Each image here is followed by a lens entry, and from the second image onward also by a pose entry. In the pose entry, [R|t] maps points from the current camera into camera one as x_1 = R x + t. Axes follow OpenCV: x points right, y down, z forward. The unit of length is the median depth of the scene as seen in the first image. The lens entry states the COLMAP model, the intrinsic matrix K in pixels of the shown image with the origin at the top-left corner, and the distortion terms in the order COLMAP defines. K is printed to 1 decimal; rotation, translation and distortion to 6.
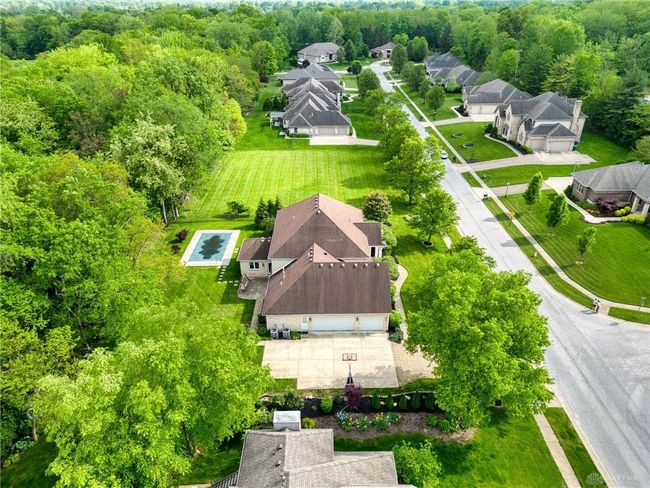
lens RADIAL K [[454.3, 0, 328.9], [0, 454.3, 242.2], [0, 0, 1]] dist [0.073822, -0.064325]
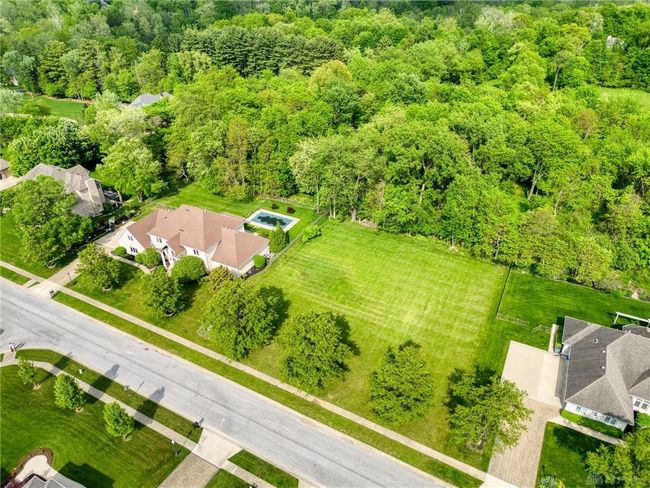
lens RADIAL K [[454.3, 0, 326.7], [0, 454.3, 247.0], [0, 0, 1]] dist [0.073822, -0.064325]
pose [[-0.482251, 0.496732, -0.721590, 0.761707], [-0.402928, 0.605632, 0.686192, -1.015992], [0.777871, 0.621665, -0.091919, 1.304802]]
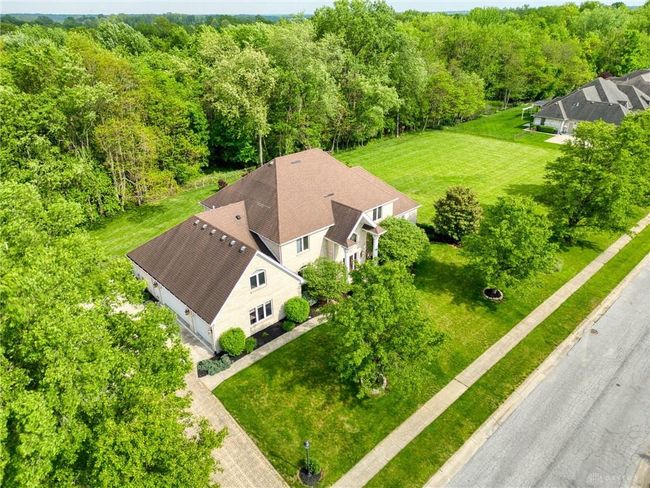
lens RADIAL K [[454.3, 0, 329.5], [0, 454.3, 244.3], [0, 0, 1]] dist [0.073822, -0.064325]
pose [[0.674543, 0.327816, -0.661459, 0.432660], [-0.344233, 0.932300, 0.111001, -0.046421], [0.653066, 0.152821, 0.741721, 0.451141]]
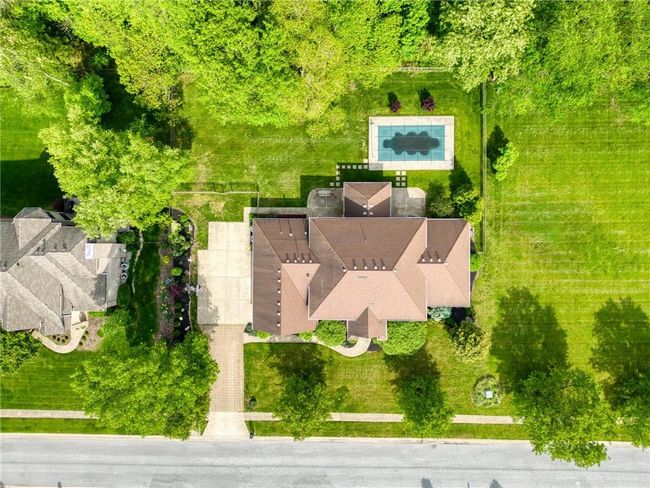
lens RADIAL K [[454.3, 0, 328.1], [0, 454.3, 241.8], [0, 0, 1]] dist [0.073822, -0.064325]
pose [[-0.017393, 0.999848, -0.001453, -0.062146], [-0.459734, -0.006707, 0.888031, -0.685425], [0.887886, 0.016113, 0.459781, 0.446588]]
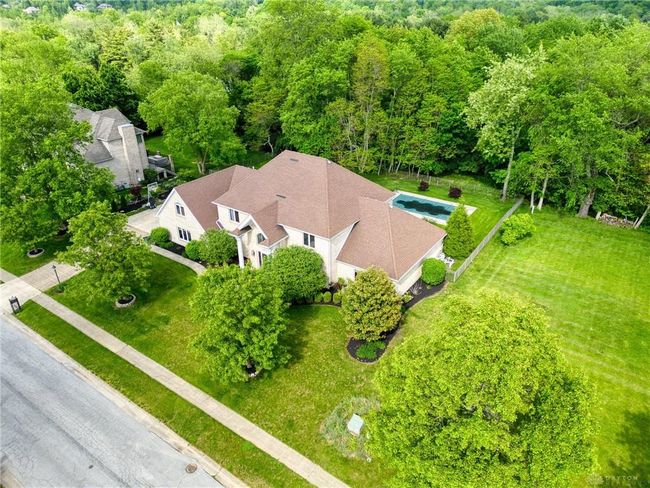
lens RADIAL K [[454.3, 0, 327.6], [0, 454.3, 243.0], [0, 0, 1]] dist [0.073822, -0.064325]
pose [[-0.579787, 0.389714, -0.715521, 0.461309], [-0.381991, 0.645677, 0.661199, -0.425247], [0.719674, 0.656677, -0.225488, 1.082117]]
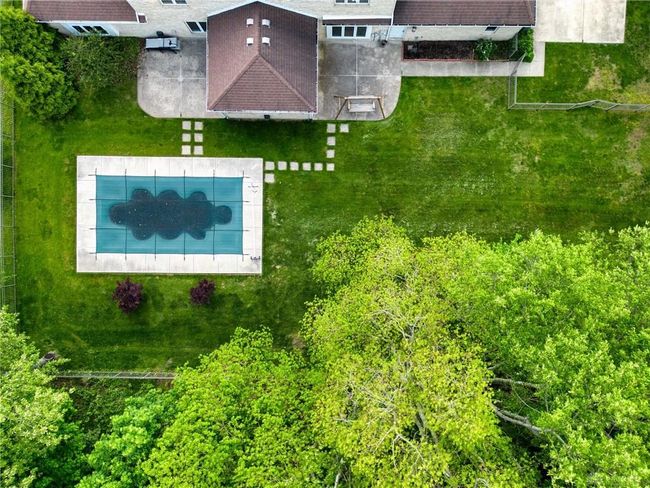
lens RADIAL K [[454.3, 0, 324.7], [0, 454.3, 243.4], [0, 0, 1]] dist [0.073822, -0.064325]
pose [[0.027059, -0.999578, -0.010570, -0.268917], [0.481665, 0.003772, 0.876347, -0.271864], [-0.875938, -0.028805, 0.481564, 0.671980]]
